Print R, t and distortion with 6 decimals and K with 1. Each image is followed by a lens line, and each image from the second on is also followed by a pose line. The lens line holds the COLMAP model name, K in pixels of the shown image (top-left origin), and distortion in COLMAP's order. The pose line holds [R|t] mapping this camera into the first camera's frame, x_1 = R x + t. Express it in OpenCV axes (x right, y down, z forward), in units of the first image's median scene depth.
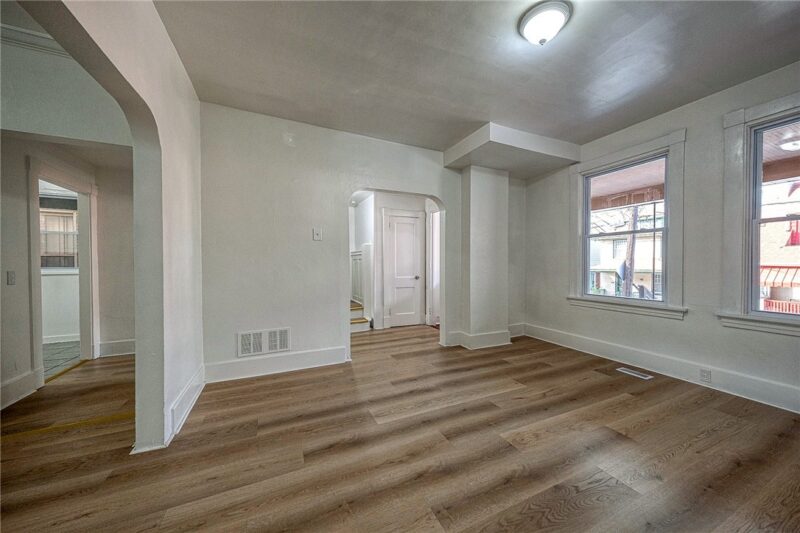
lens RADIAL K [[280.0, 0, 401.6], [0, 280.0, 267.2], [0, 0, 1]] dist [0.018458, -0.004548]
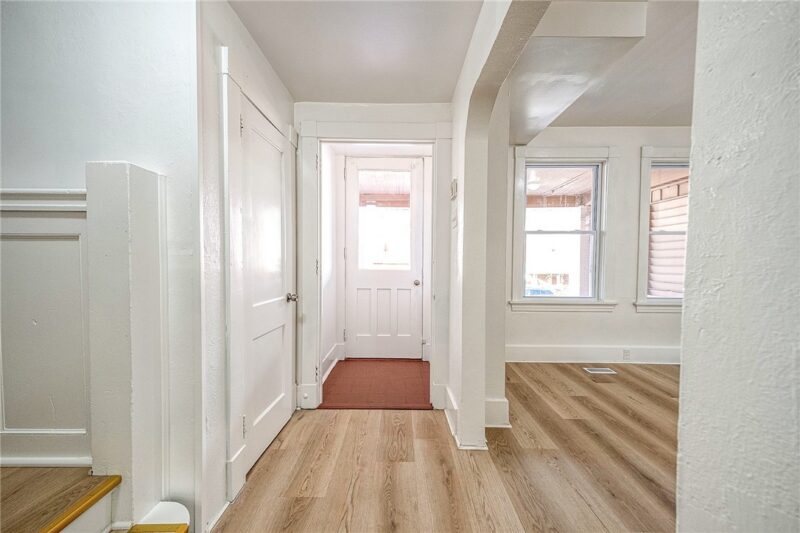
lens RADIAL K [[280.0, 0, 401.6], [0, 280.0, 267.2], [0, 0, 1]] dist [0.018458, -0.004548]
pose [[0.415538, -0.014438, 0.909461, -0.395310], [0.002903, 0.999890, 0.014548, -0.015758], [-0.909571, -0.003405, 0.415534, 1.219747]]
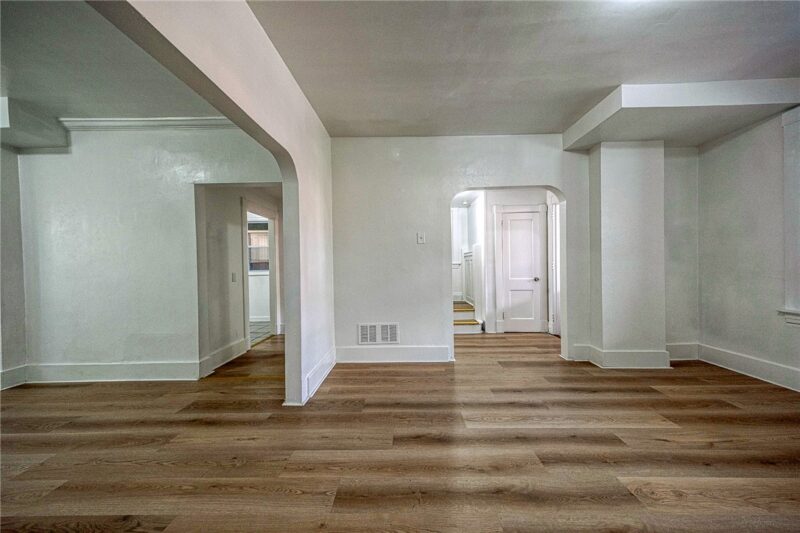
lens RADIAL K [[280.0, 0, 401.6], [0, 280.0, 267.2], [0, 0, 1]] dist [0.018458, -0.004548]
pose [[0.901875, -0.010148, -0.431877, 0.096184], [0.008717, 0.999948, -0.005293, -0.000275], [0.431909, 0.001009, 0.901917, 0.008472]]
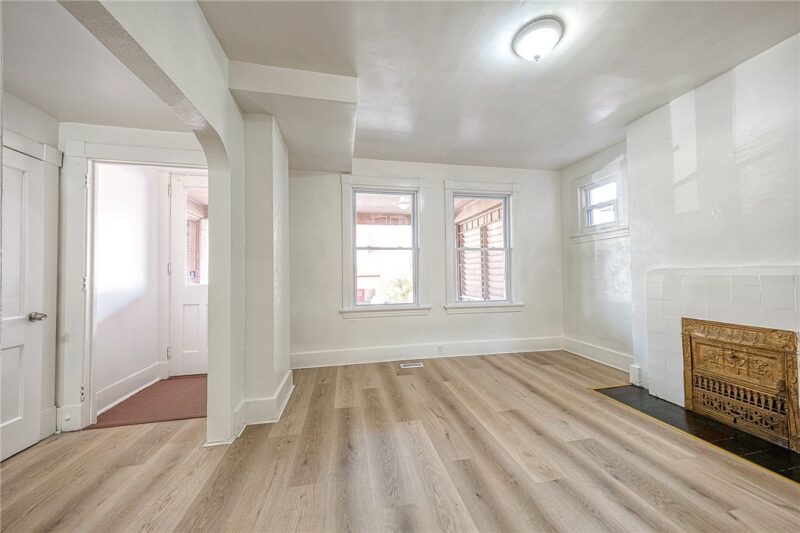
lens RADIAL K [[280.0, 0, 401.6], [0, 280.0, 267.2], [0, 0, 1]] dist [0.018458, -0.004548]
pose [[0.226439, 0.022466, 0.973766, -0.356812], [0.024320, 0.999292, -0.028711, -0.010369], [-0.973722, 0.030184, 0.225732, 0.755703]]
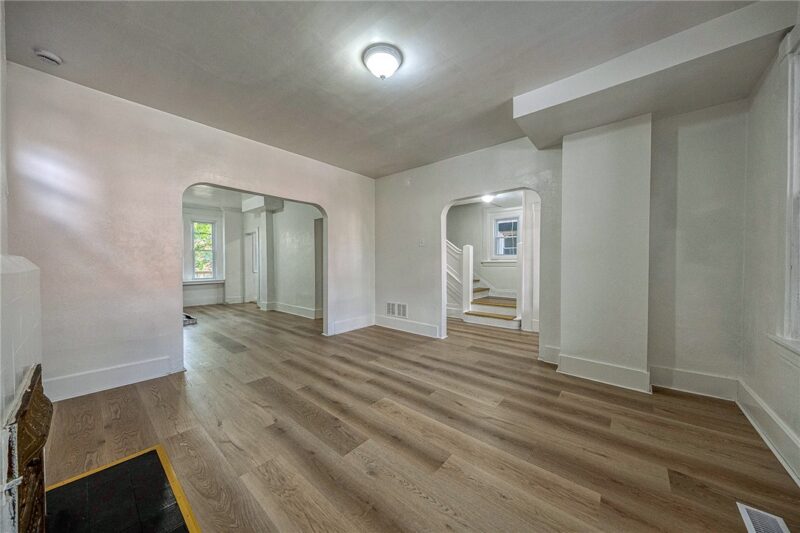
lens RADIAL K [[266.6, 0, 400.0], [0, 266.6, 266.5], [0, 0, 1]] dist [0.000332, -0.000097]
pose [[0.418994, 0.013422, -0.907890, 0.932102], [-0.013430, 0.999873, 0.008583, -0.002503], [0.907889, 0.008597, 0.419122, 0.356281]]
